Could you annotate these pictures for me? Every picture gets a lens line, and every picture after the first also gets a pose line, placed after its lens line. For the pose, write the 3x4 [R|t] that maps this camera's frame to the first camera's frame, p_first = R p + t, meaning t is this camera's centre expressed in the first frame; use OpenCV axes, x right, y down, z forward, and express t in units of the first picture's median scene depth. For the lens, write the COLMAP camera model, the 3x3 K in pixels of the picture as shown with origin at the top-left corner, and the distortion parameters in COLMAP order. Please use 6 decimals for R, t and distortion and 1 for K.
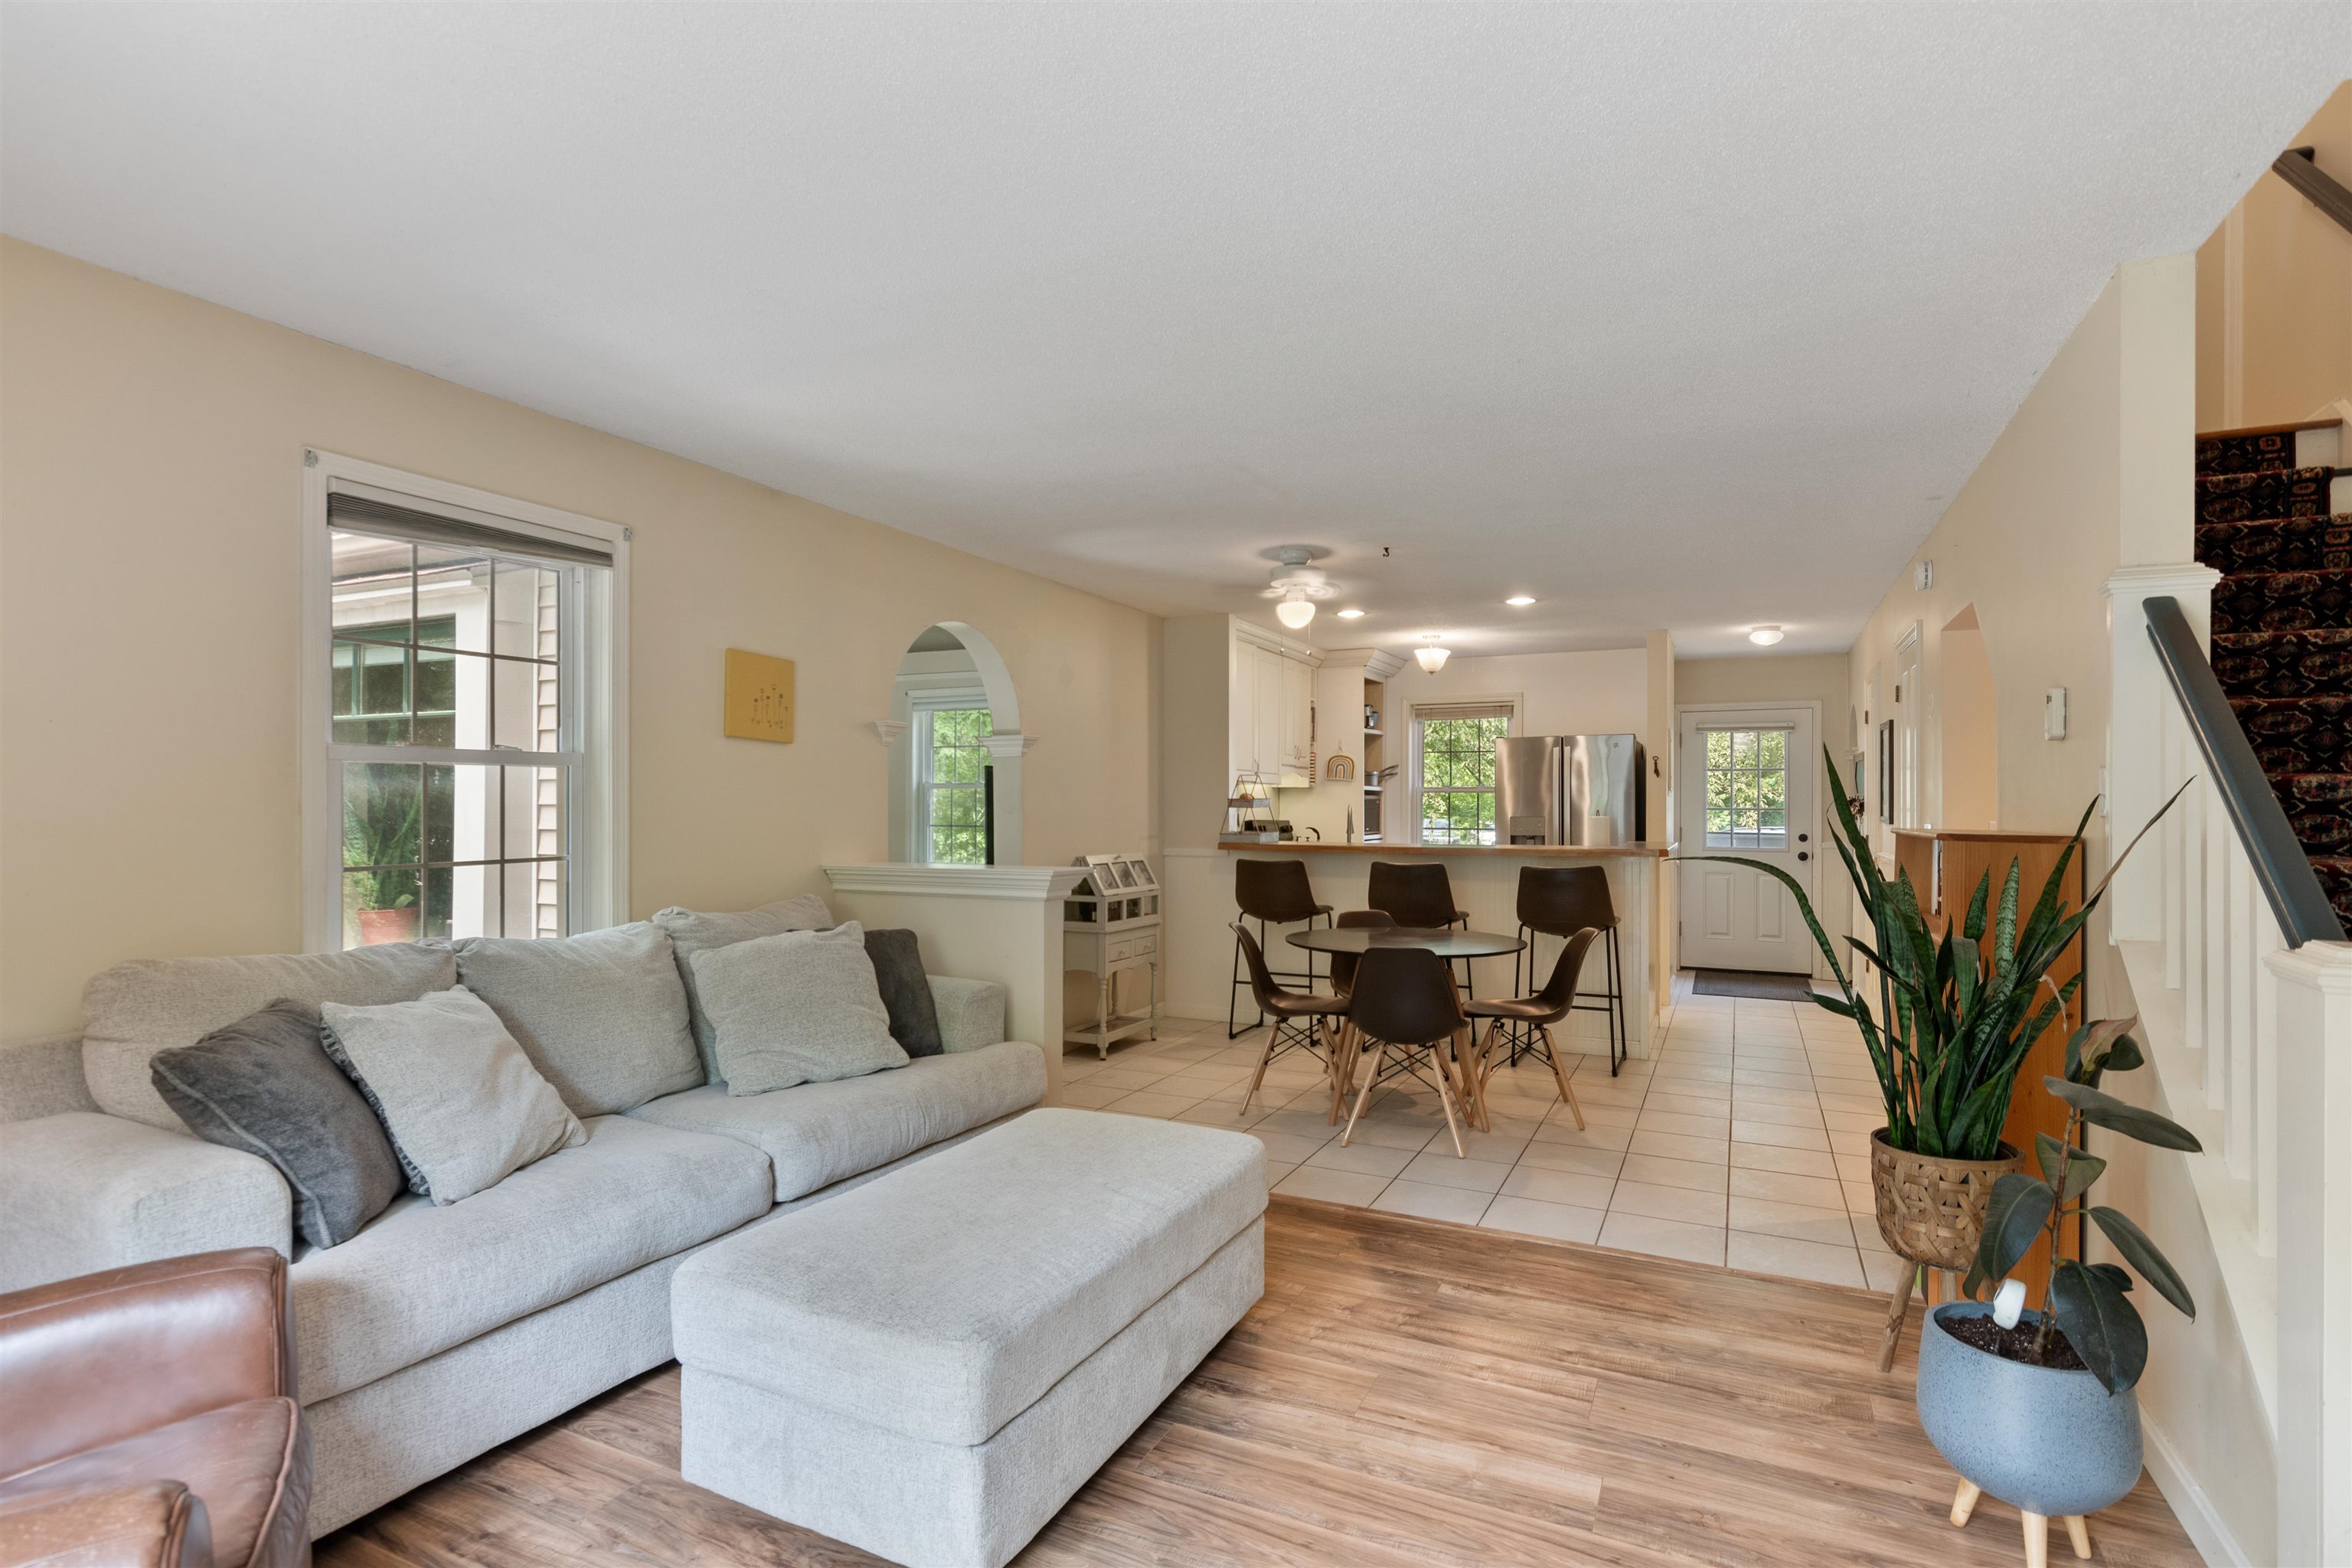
lens RADIAL K [[1159.2, 0, 1177.8], [0, 1159.2, 802.9], [0, 0, 1]] dist [0.001736, 0.000541]
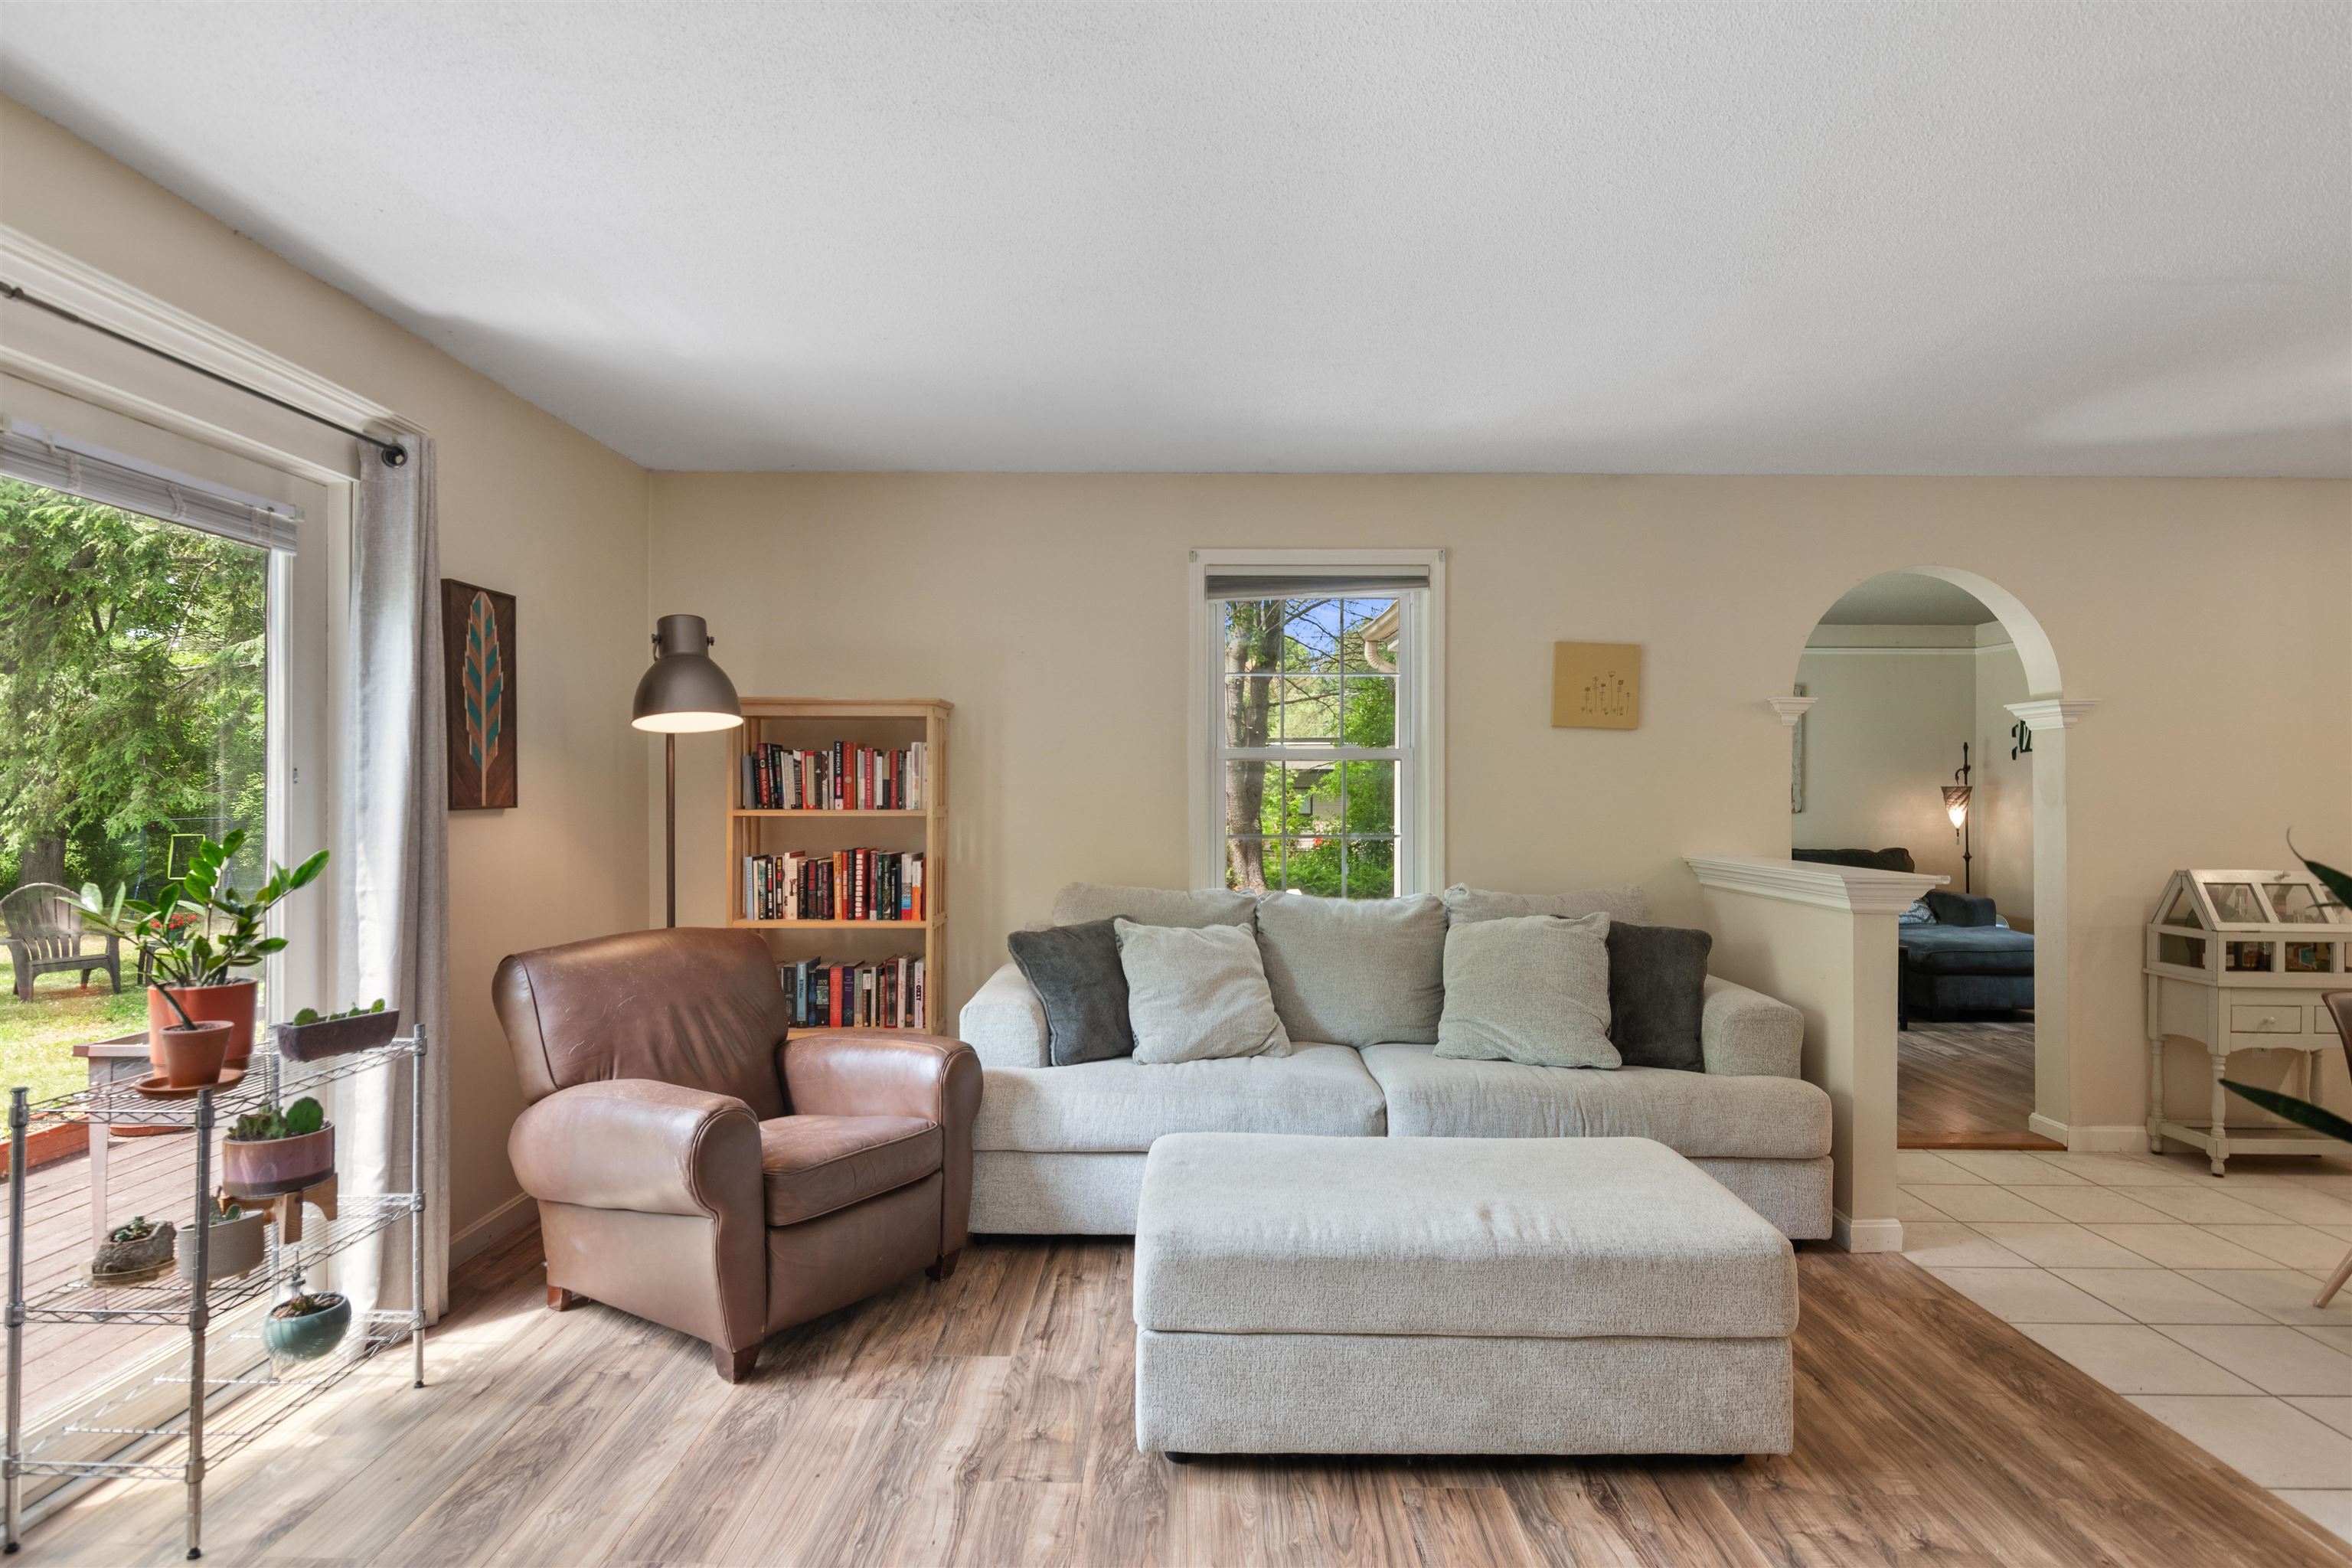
lens RADIAL K [[1184.7, 0, 1173.9], [0, 1184.7, 807.9], [0, 0, 1]] dist [-0.001934, 0.000339]
pose [[0.424150, 0.008472, -0.905552, 0.475008], [-0.002485, 0.999963, 0.008191, 0.008197], [0.905589, -0.001224, 0.424155, 0.266523]]
